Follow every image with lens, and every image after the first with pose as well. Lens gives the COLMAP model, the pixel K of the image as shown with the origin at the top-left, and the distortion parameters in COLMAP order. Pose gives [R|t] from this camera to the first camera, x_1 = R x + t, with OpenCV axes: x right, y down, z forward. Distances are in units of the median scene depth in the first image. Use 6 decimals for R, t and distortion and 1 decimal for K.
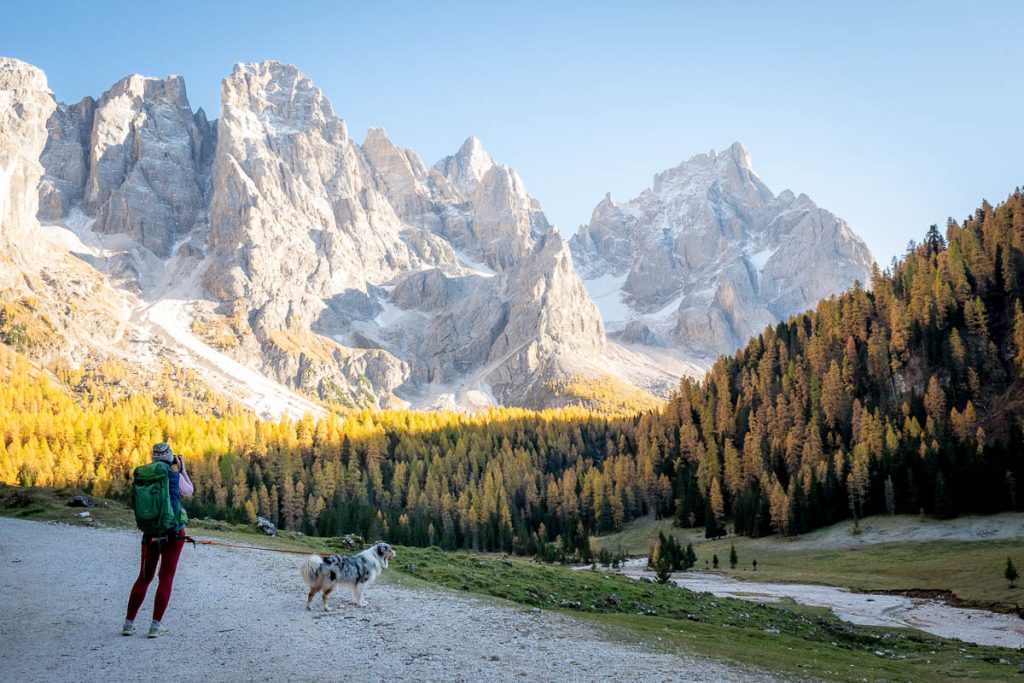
lens RADIAL K [[972.5, 0, 515.6], [0, 972.5, 338.8], [0, 0, 1]] dist [-0.026291, 0.000000]
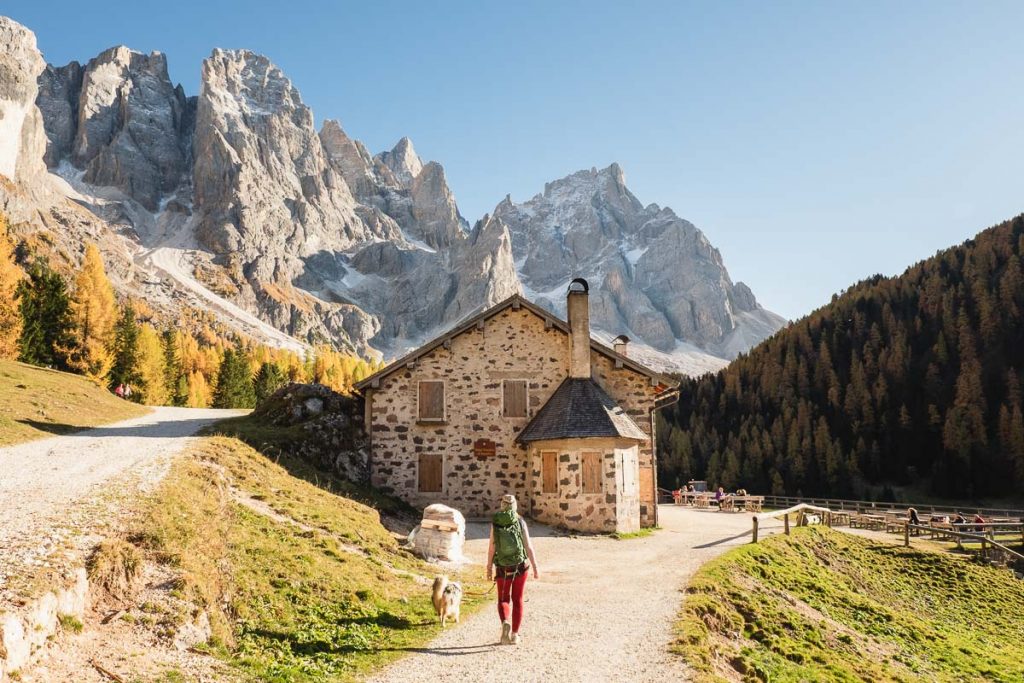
lens RADIAL K [[727.5, 0, 501.0], [0, 727.5, 346.2], [0, 0, 1]] dist [-0.020172, -0.007372]
pose [[0.982490, 0.053091, 0.178593, -0.106451], [-0.061186, 0.997320, 0.040124, 0.011760], [-0.175984, -0.050349, 0.983105, 0.104385]]
